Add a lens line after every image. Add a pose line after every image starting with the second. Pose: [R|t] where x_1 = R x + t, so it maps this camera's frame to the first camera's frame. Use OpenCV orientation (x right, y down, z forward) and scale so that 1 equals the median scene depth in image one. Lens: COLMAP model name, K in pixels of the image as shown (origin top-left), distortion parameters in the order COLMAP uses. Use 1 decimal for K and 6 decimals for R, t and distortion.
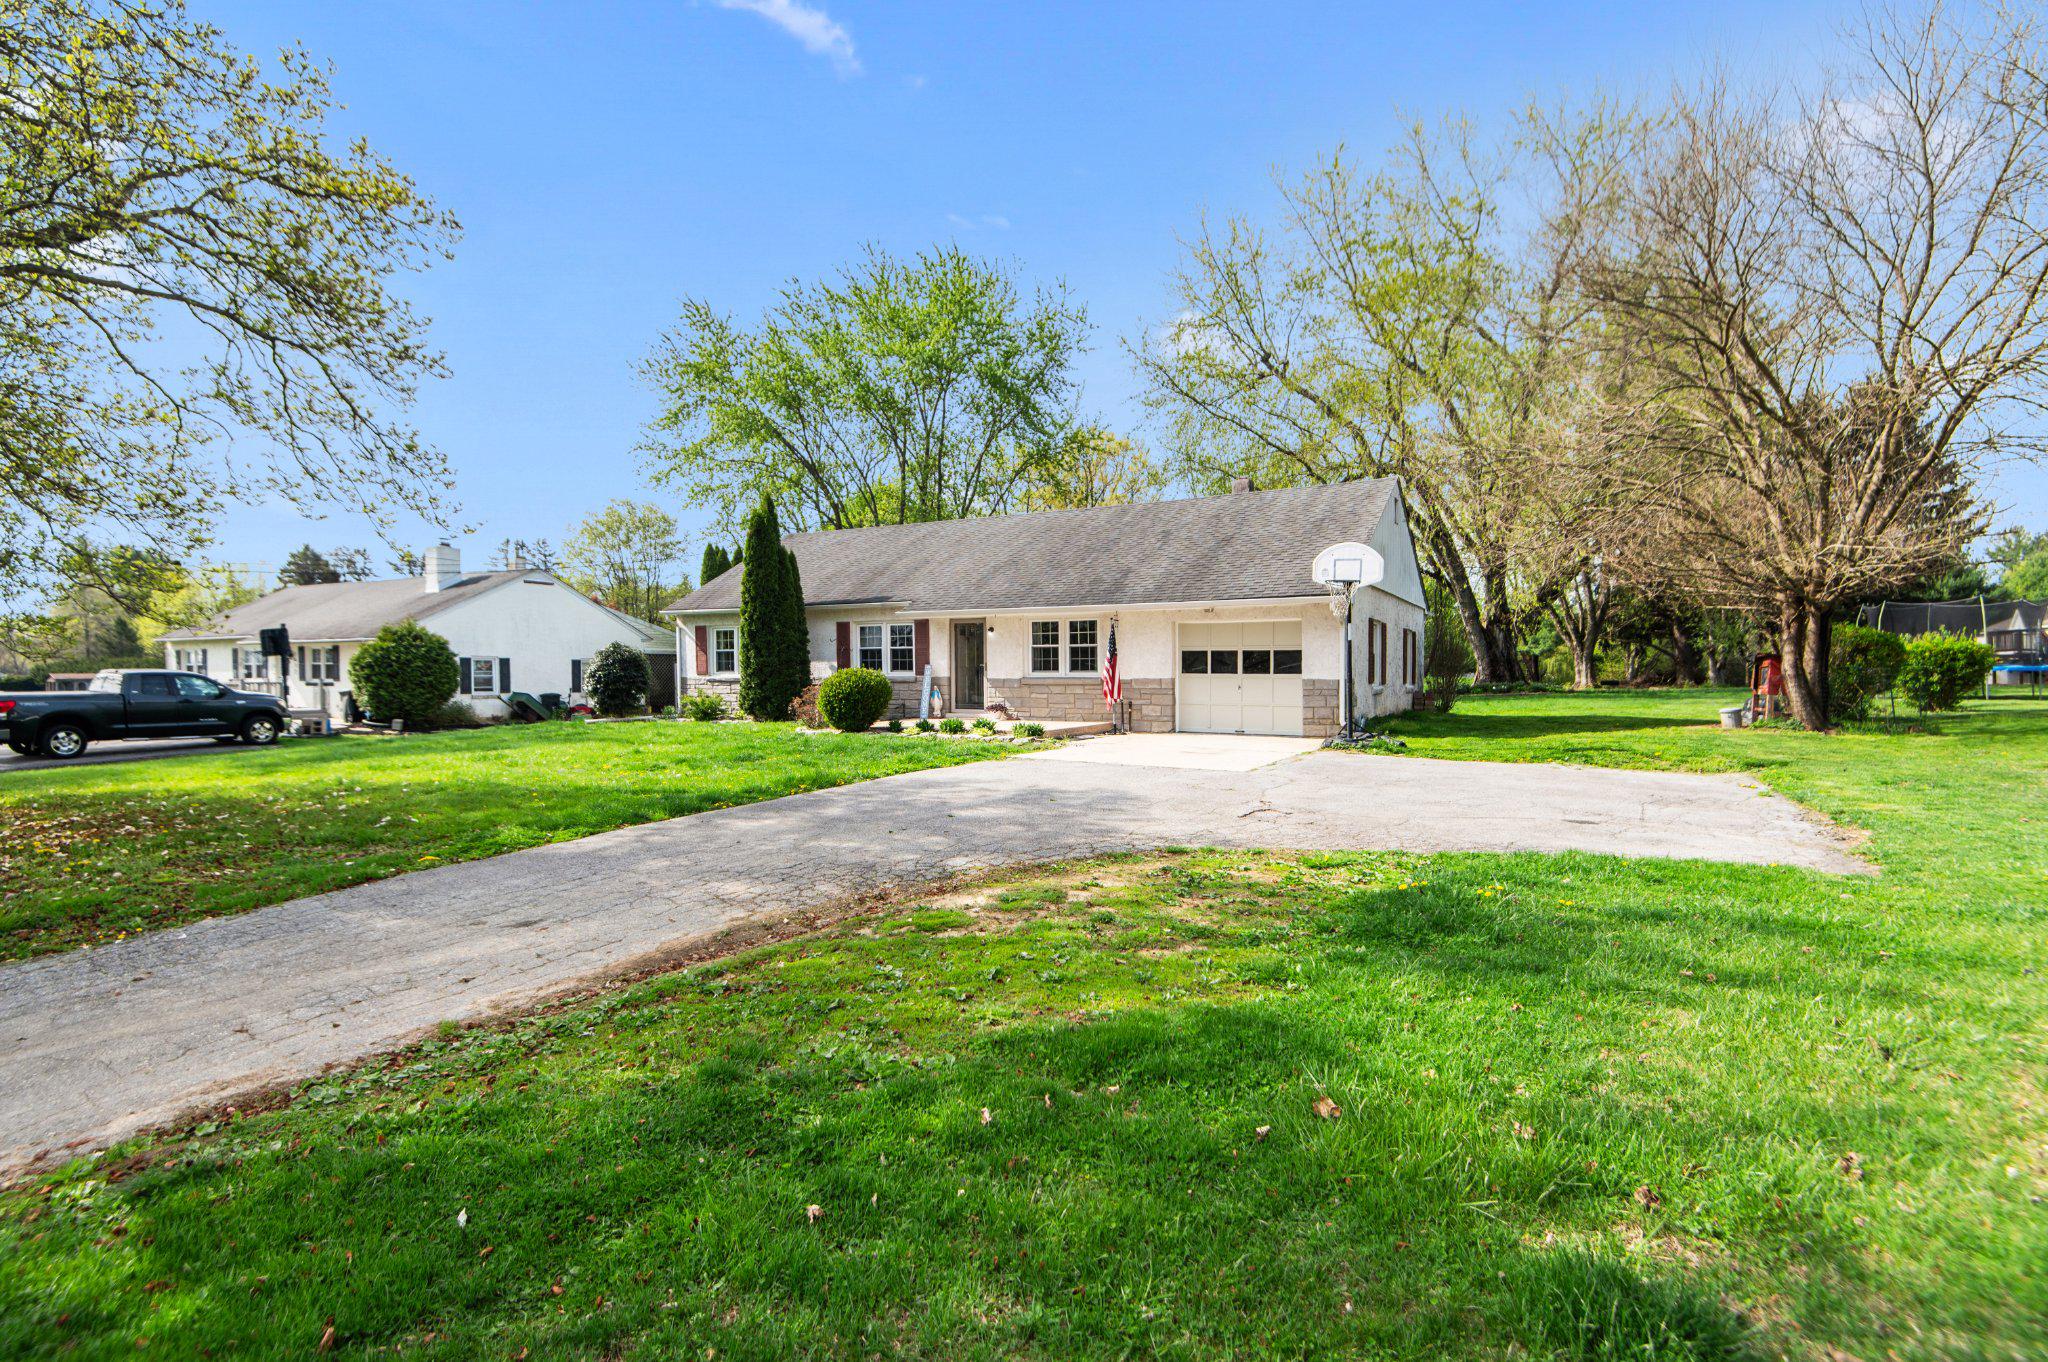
lens RADIAL K [[944.1, 0, 1023.6], [0, 944.1, 675.8], [0, 0, 1]] dist [-0.000147, -0.000005]
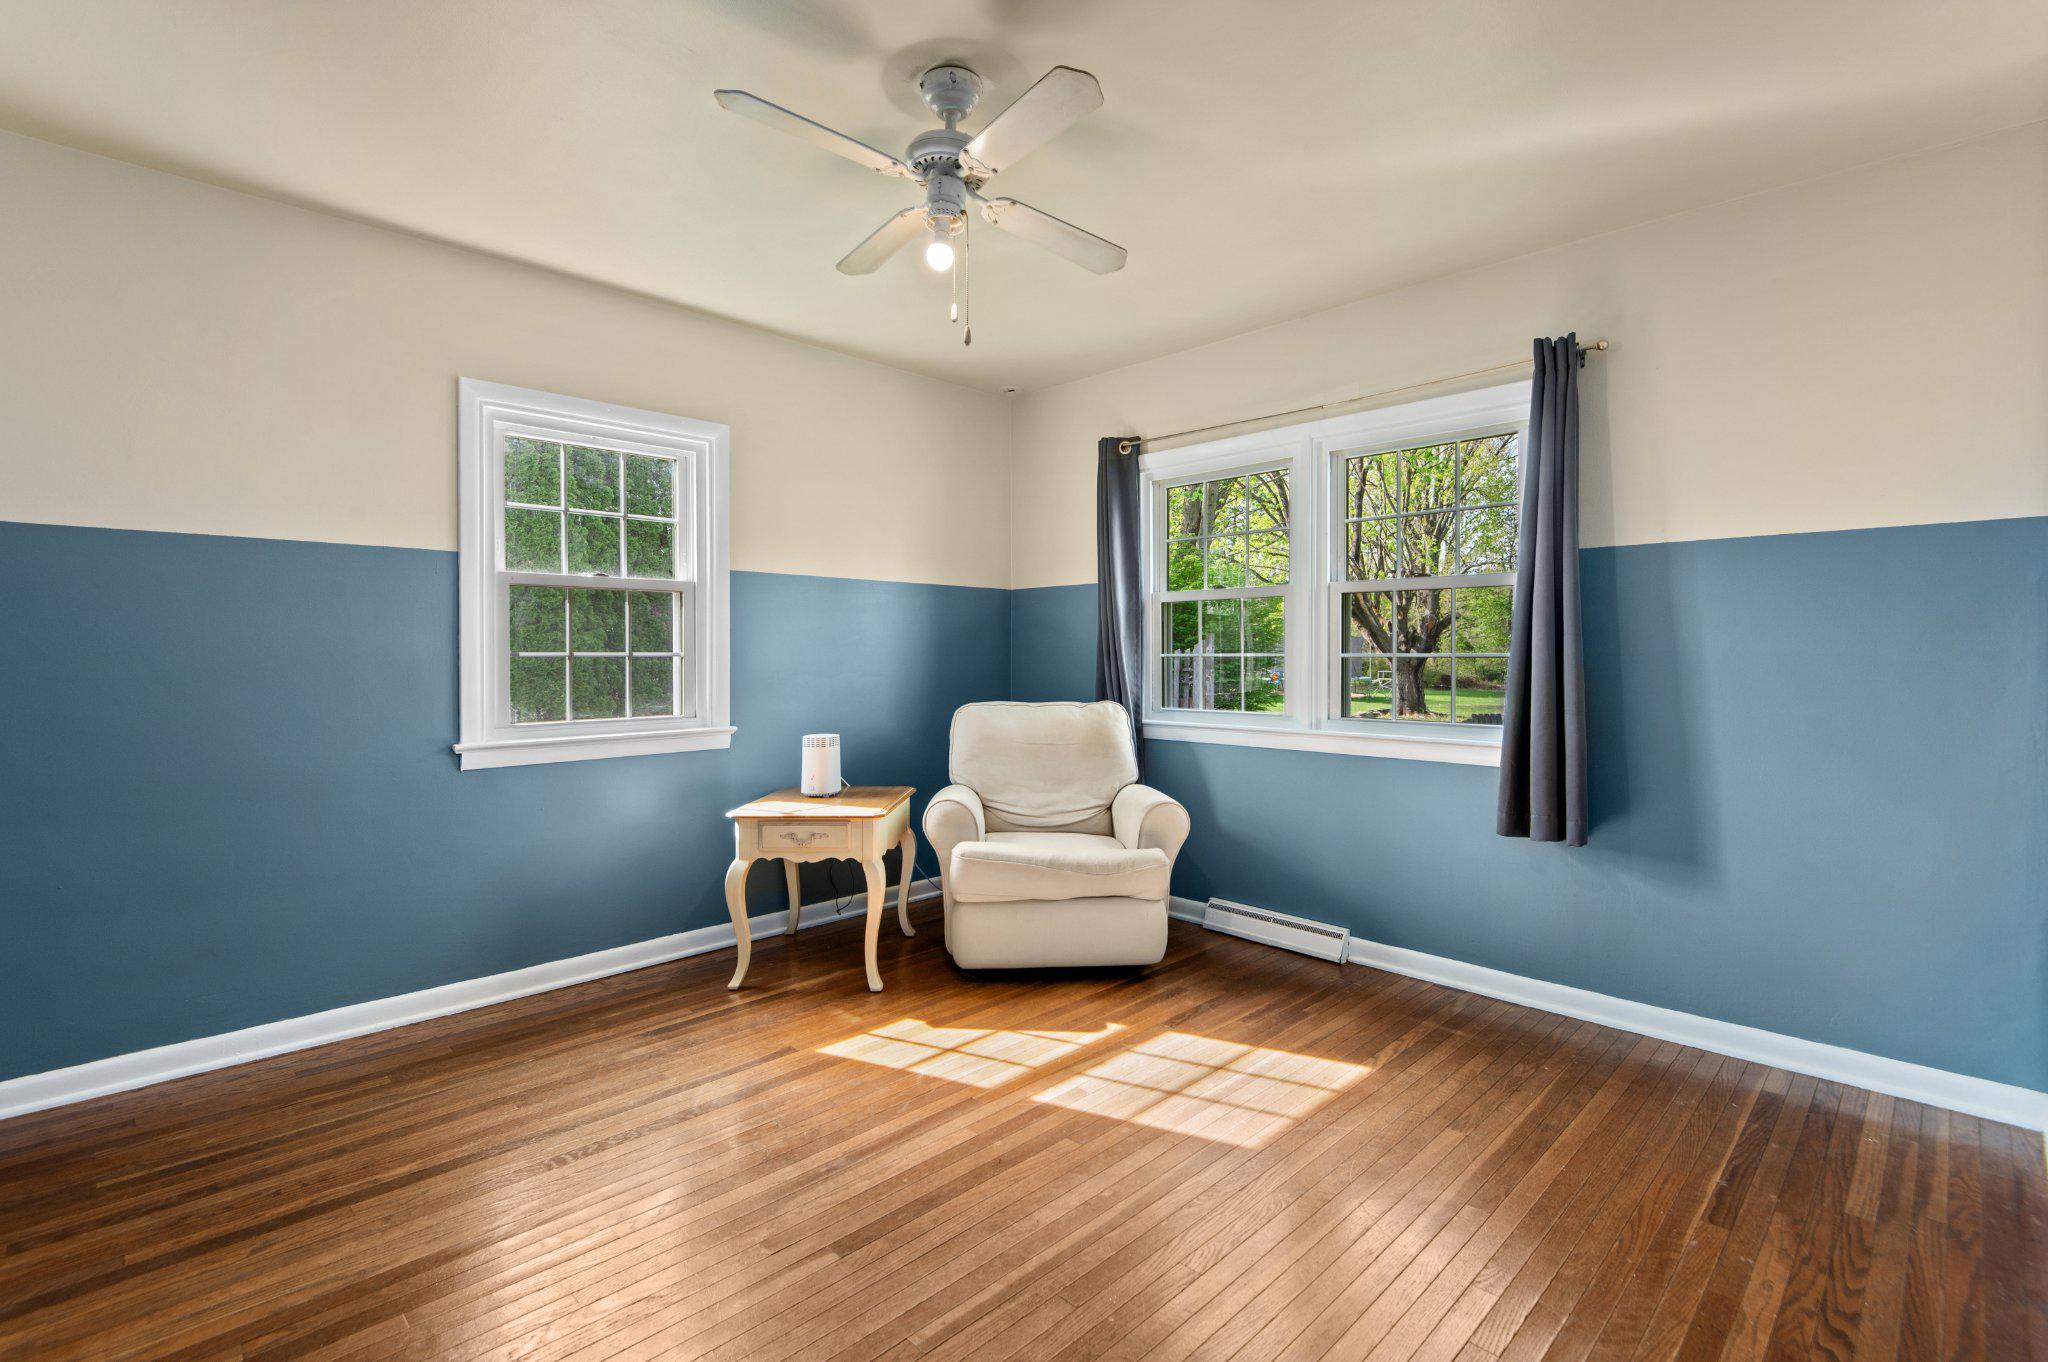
lens RADIAL K [[944.1, 0, 1023.8], [0, 944.1, 673.3], [0, 0, 1]] dist [-0.000147, -0.000005]
pose [[0.877785, -0.005163, 0.479026, 0.049100], [0.003488, 0.999984, 0.004387, -0.014678], [-0.479042, -0.002180, 0.877790, 0.802365]]
